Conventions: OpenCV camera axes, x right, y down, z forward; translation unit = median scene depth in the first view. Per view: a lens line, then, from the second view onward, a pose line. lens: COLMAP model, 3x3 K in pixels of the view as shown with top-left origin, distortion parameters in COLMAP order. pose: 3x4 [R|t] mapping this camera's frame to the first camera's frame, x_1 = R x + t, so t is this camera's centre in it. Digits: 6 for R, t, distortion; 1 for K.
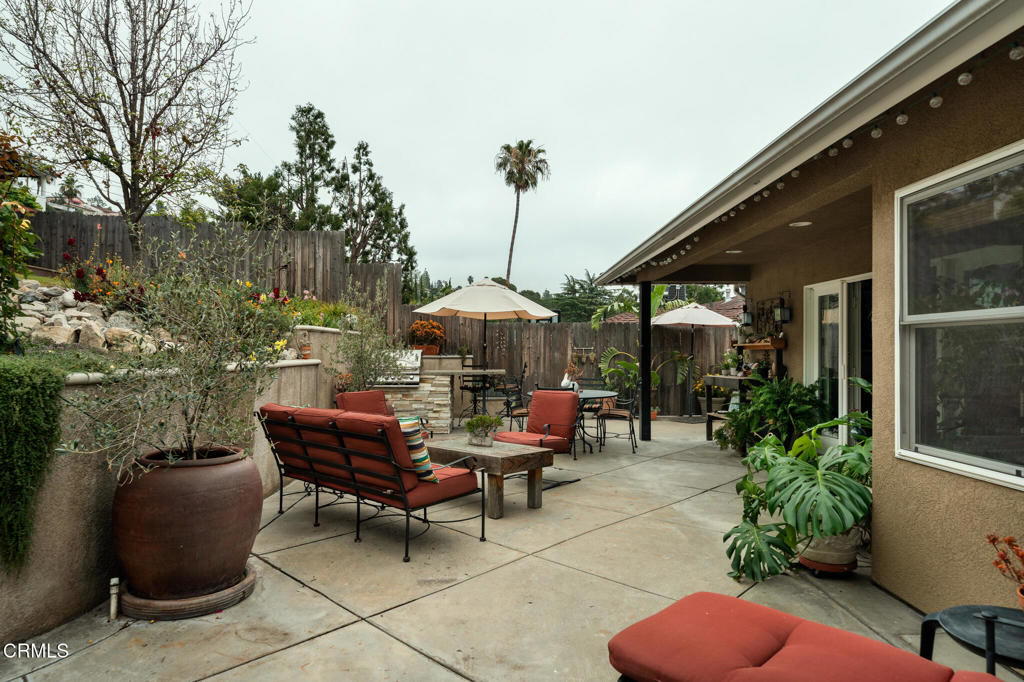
lens RADIAL K [[607.6, 0, 513.4], [0, 607.6, 346.0], [0, 0, 1]] dist [0.008013, 0.000405]
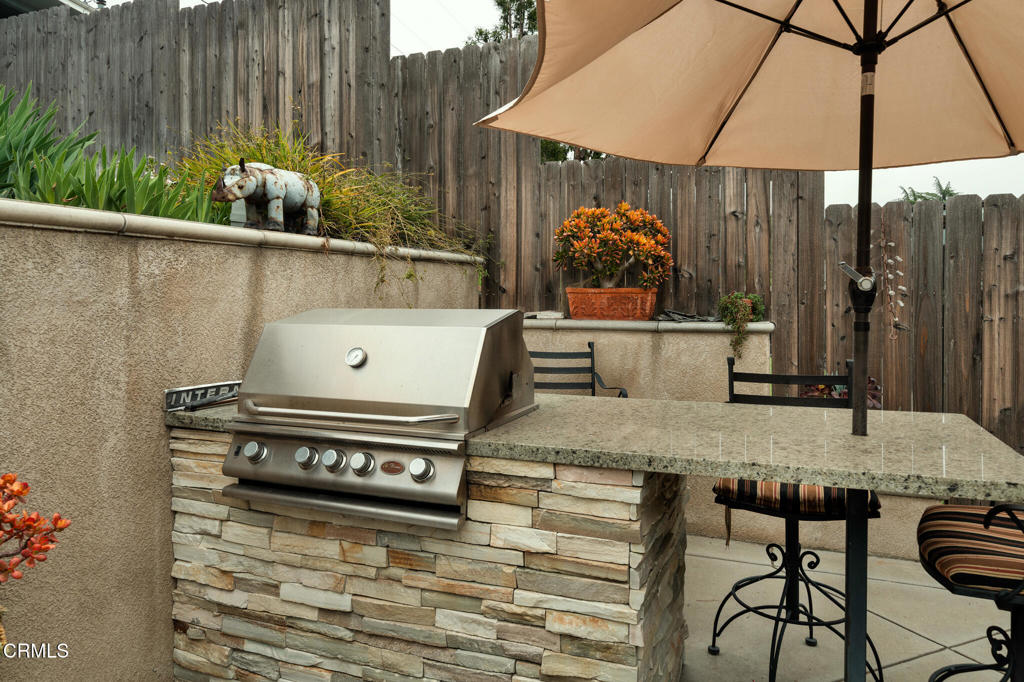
lens RADIAL K [[707.3, 0, 509.9], [0, 707.3, 310.3], [0, 0, 1]] dist [-0.000757, 0.001568]
pose [[0.919626, 0.009136, -0.392689, -0.049789], [0.002000, 0.999608, 0.027939, 0.000078], [0.392790, -0.026479, 0.919247, 0.643577]]
